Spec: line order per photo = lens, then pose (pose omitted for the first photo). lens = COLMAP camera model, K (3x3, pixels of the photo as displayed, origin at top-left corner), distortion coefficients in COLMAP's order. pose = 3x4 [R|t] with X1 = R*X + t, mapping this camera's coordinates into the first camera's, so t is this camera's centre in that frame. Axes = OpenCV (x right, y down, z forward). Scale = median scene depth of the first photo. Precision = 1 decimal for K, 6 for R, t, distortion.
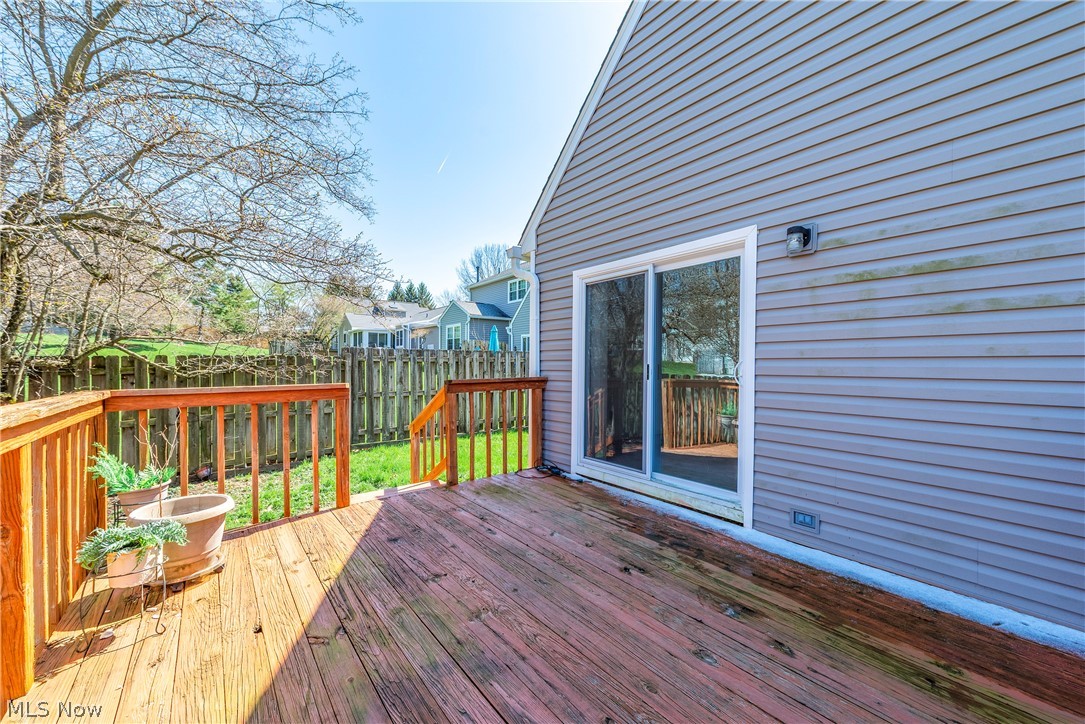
lens RADIAL K [[428.0, 0, 540.2], [0, 428.0, 367.2], [0, 0, 1]] dist [-0.002872, -0.000330]
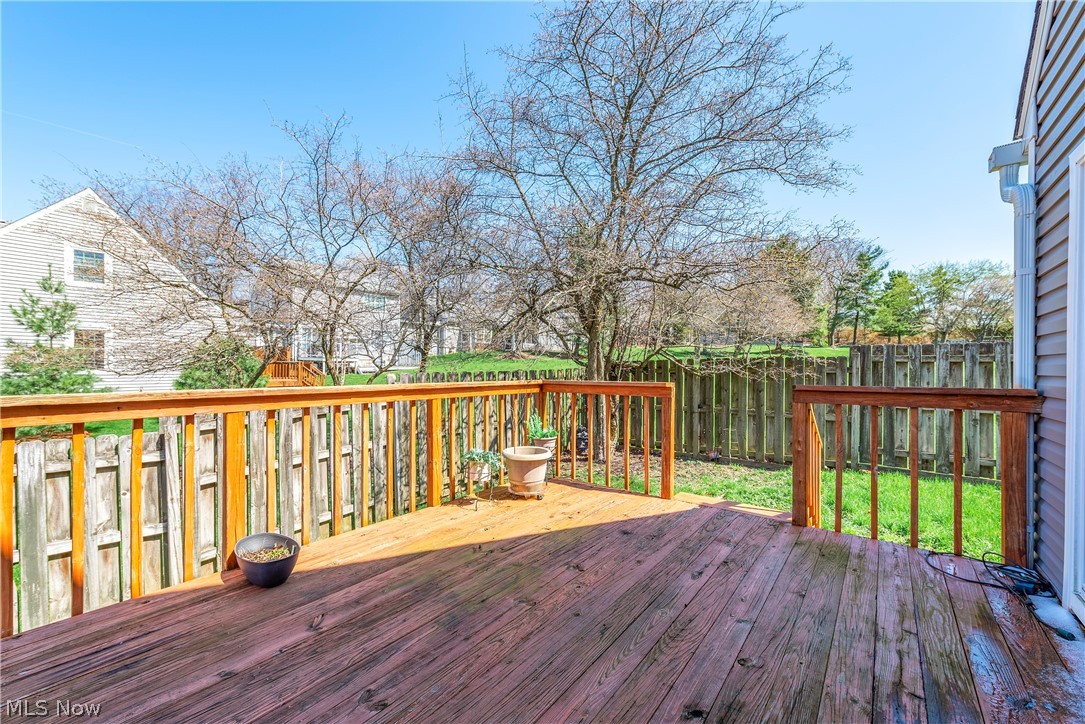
lens RADIAL K [[422.3, 0, 534.3], [0, 422.3, 366.0], [0, 0, 1]] dist [-0.000377, -0.000172]
pose [[0.206123, -0.000614, -0.978526, 0.510248], [-0.008739, 0.999959, -0.002468, 0.002145], [0.978487, 0.009060, 0.206109, 0.469662]]
